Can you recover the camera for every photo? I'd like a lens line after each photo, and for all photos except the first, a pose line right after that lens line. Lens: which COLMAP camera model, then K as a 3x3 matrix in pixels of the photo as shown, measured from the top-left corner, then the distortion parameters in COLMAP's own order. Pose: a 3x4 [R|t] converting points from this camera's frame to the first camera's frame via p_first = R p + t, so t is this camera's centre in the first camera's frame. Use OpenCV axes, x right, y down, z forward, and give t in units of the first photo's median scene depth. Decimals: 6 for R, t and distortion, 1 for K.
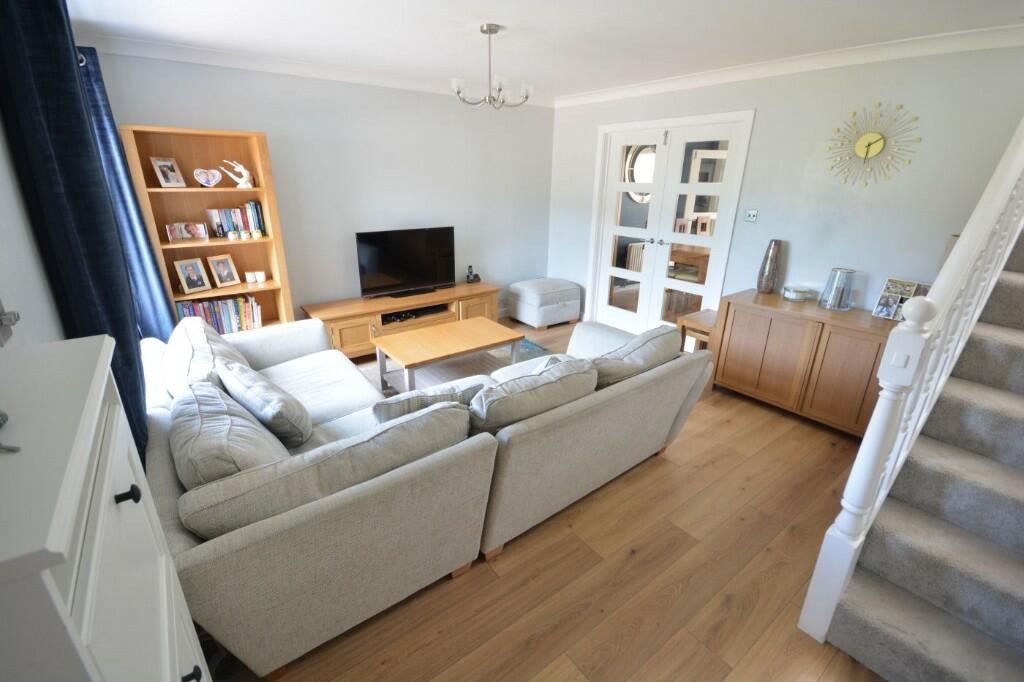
lens RADIAL K [[452.0, 0, 505.3], [0, 452.0, 340.8], [0, 0, 1]] dist [-0.003139, -0.000158]
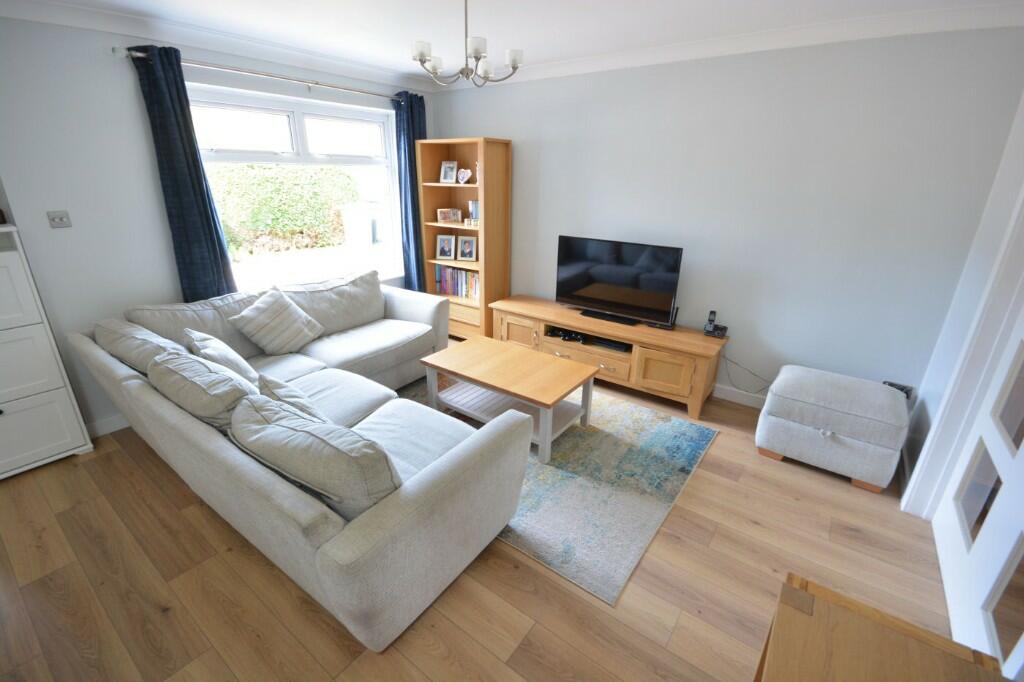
lens RADIAL K [[452.0, 0, 506.7], [0, 452.0, 337.8], [0, 0, 1]] dist [-0.003139, -0.000158]
pose [[0.280087, 0.331755, -0.900827, 0.633352], [-0.334689, 0.913255, 0.232270, -0.254443], [0.899741, 0.236442, 0.366826, 0.676941]]
